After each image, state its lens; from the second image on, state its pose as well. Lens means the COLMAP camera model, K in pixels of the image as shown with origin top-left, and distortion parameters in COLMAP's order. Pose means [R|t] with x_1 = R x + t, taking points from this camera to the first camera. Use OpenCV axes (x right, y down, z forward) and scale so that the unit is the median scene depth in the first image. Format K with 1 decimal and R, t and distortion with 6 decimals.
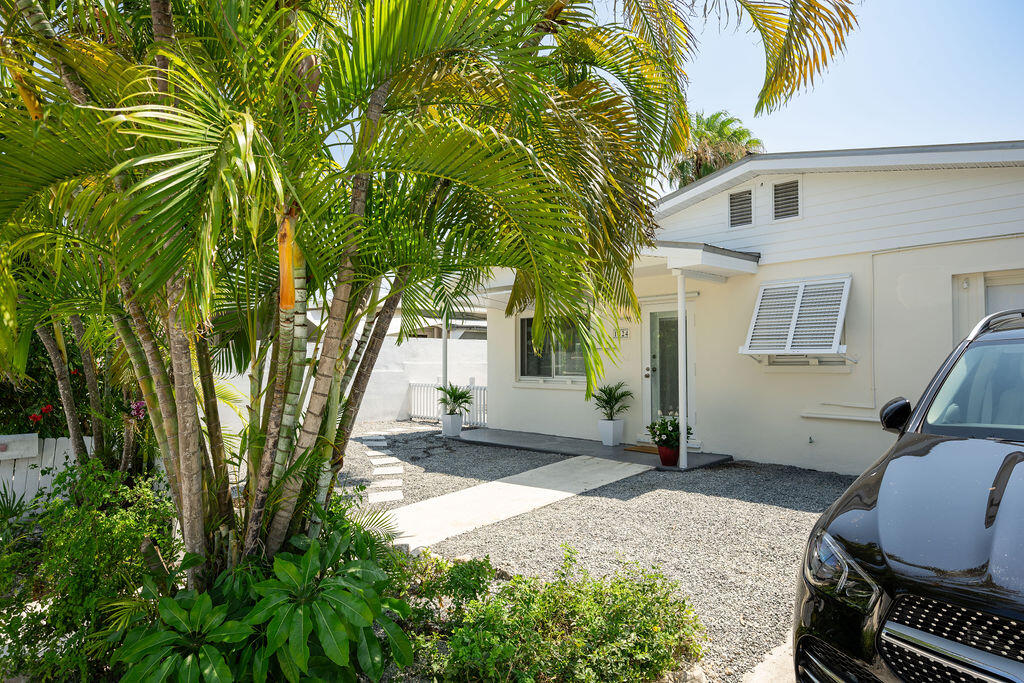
lens RADIAL K [[597.0, 0, 512.2], [0, 597.0, 345.2], [0, 0, 1]] dist [0.003938, 0.000805]
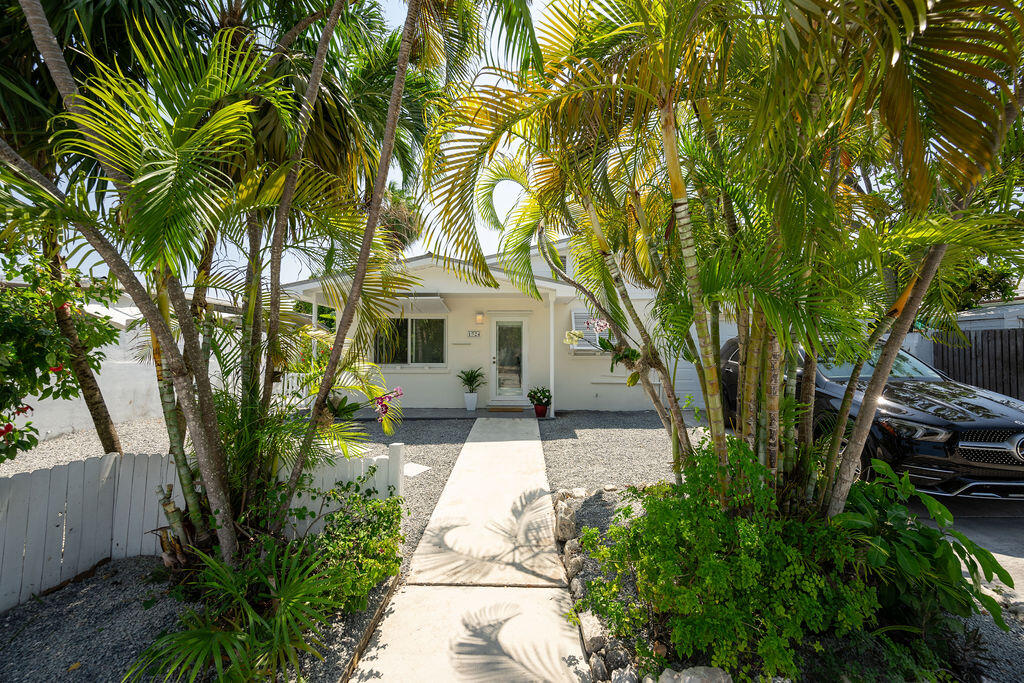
lens RADIAL K [[401.0, 0, 512.0], [0, 401.0, 344.3], [0, 0, 1]] dist [-0.004582, 0.000565]
pose [[0.699863, 0.024052, 0.713872, -0.547924], [-0.024542, 0.999653, -0.009620, 0.015965], [-0.713855, -0.010787, 0.700210, 0.286506]]
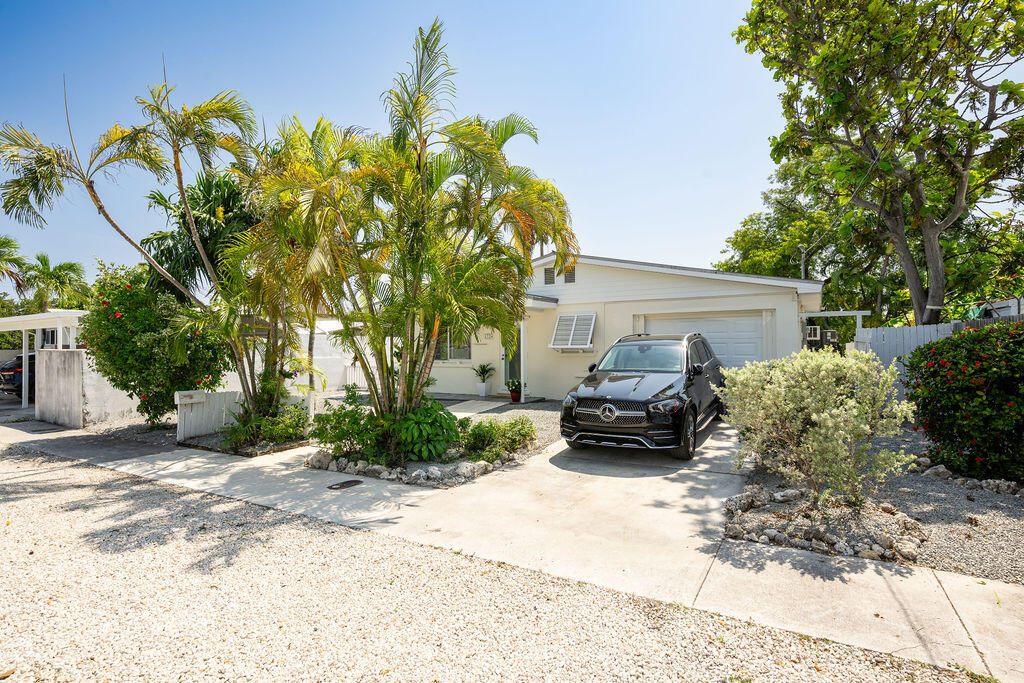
lens RADIAL K [[499.9, 0, 510.4], [0, 499.9, 342.2], [0, 0, 1]] dist [0.002527, 0.000144]
pose [[0.957104, 0.003415, 0.289725, -0.244787], [-0.006234, 0.999942, 0.008806, -0.018139], [-0.289678, -0.010234, 0.957069, -0.612010]]
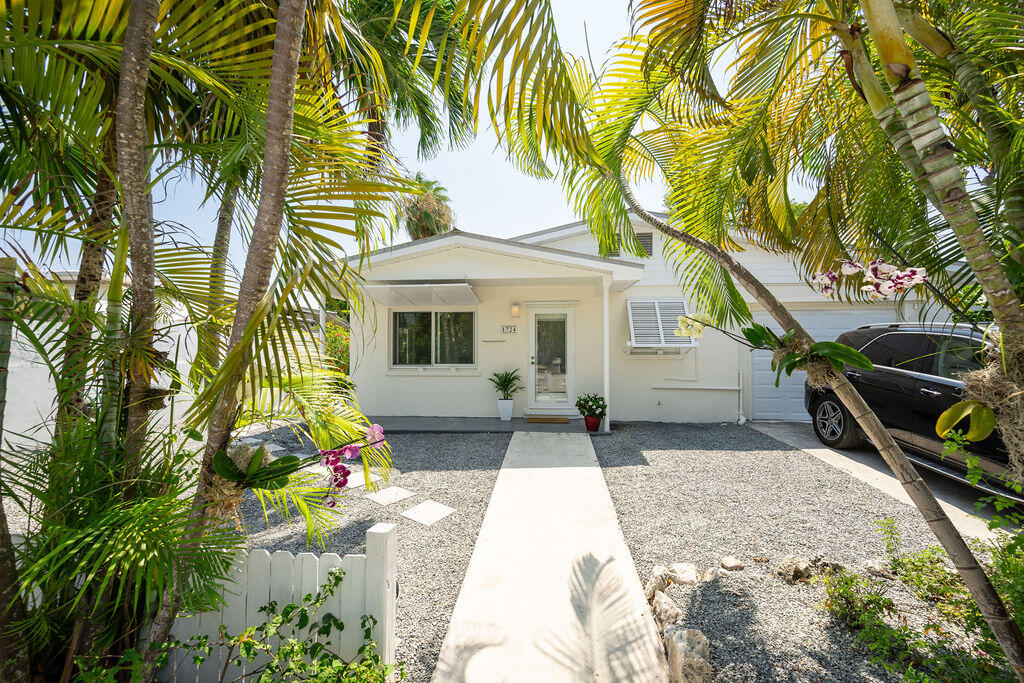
lens RADIAL K [[401.0, 0, 509.2], [0, 401.0, 346.5], [0, 0, 1]] dist [-0.004582, 0.000565]
pose [[0.755799, 0.013605, 0.654663, -0.432939], [-0.019269, 0.999813, 0.001468, 0.018254], [-0.654520, -0.013724, 0.755920, 0.440737]]
